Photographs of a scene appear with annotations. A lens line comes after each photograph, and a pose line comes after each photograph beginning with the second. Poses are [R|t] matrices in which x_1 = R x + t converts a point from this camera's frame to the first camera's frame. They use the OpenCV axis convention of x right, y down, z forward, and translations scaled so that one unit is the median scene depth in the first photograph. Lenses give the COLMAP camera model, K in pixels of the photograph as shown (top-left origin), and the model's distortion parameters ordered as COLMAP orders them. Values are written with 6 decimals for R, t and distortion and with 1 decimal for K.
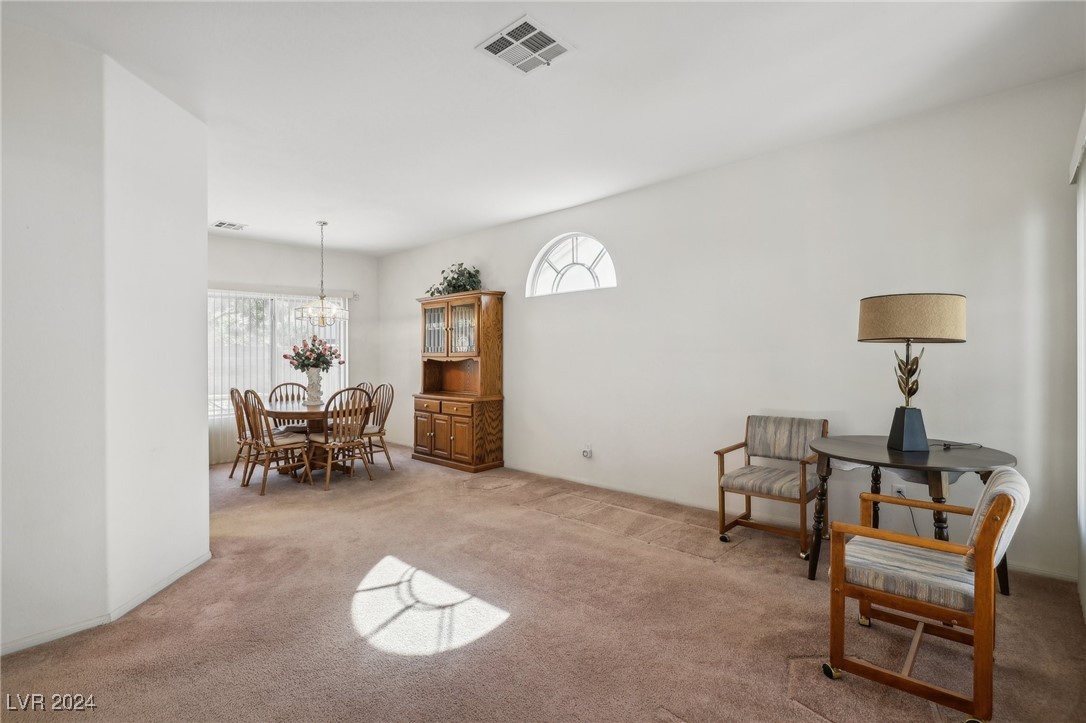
lens RADIAL K [[524.6, 0, 554.5], [0, 524.6, 333.7], [0, 0, 1]] dist [-0.033701, 0.004707]
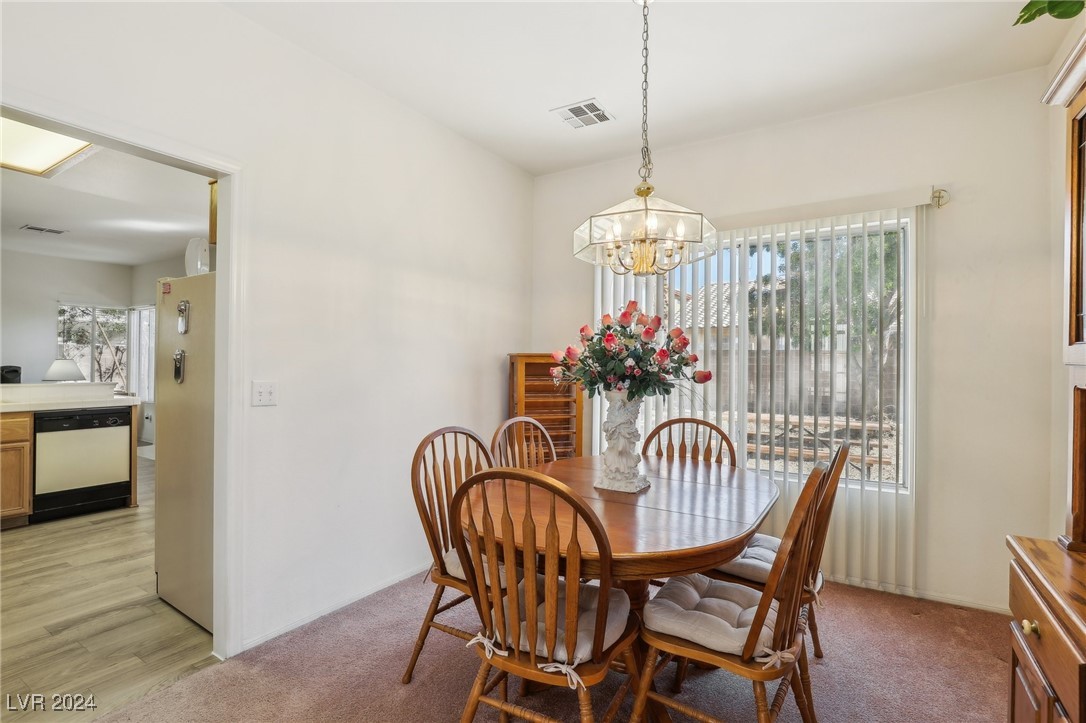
lens RADIAL K [[524.6, 0, 537.9], [0, 524.6, 359.6], [0, 0, 1]] dist [-0.033701, 0.004707]
pose [[0.161537, 0.008362, -0.986831, -0.101159], [0.029093, 0.999489, 0.013231, 0.037403], [0.986438, -0.030847, 0.161211, 0.861524]]
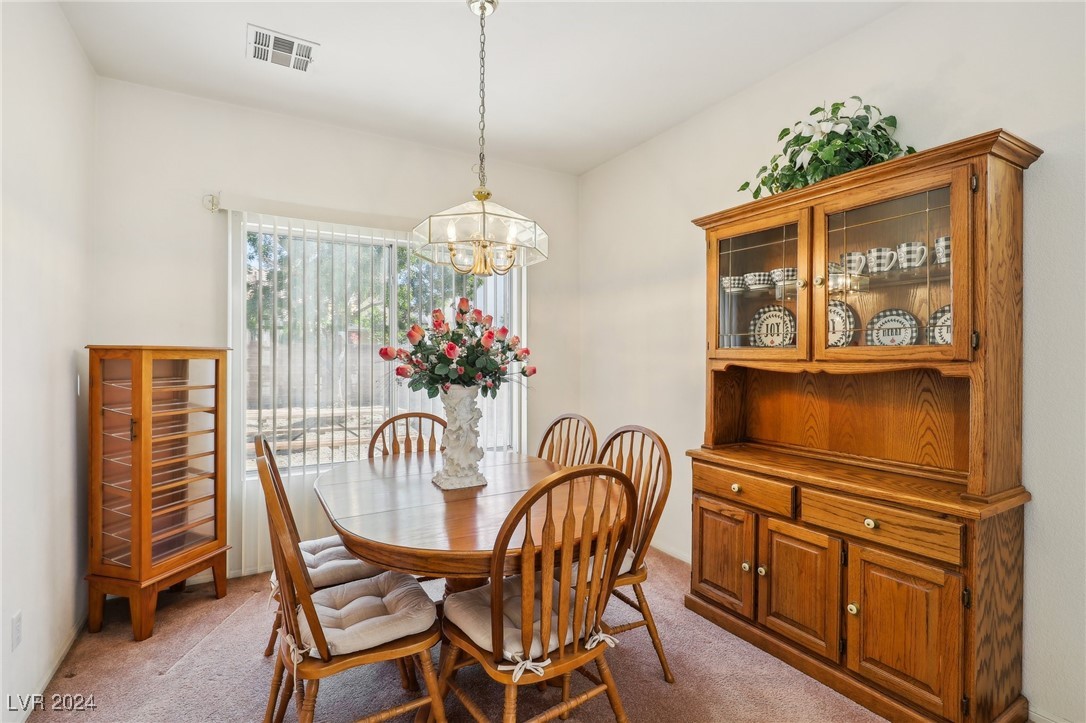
lens RADIAL K [[524.6, 0, 548.7], [0, 524.6, 355.9], [0, 0, 1]] dist [-0.033701, 0.004707]
pose [[0.959521, 0.013830, -0.281297, -0.290763], [-0.003517, 0.999304, 0.037134, 0.029991], [0.281615, -0.034641, 0.958902, 0.645627]]
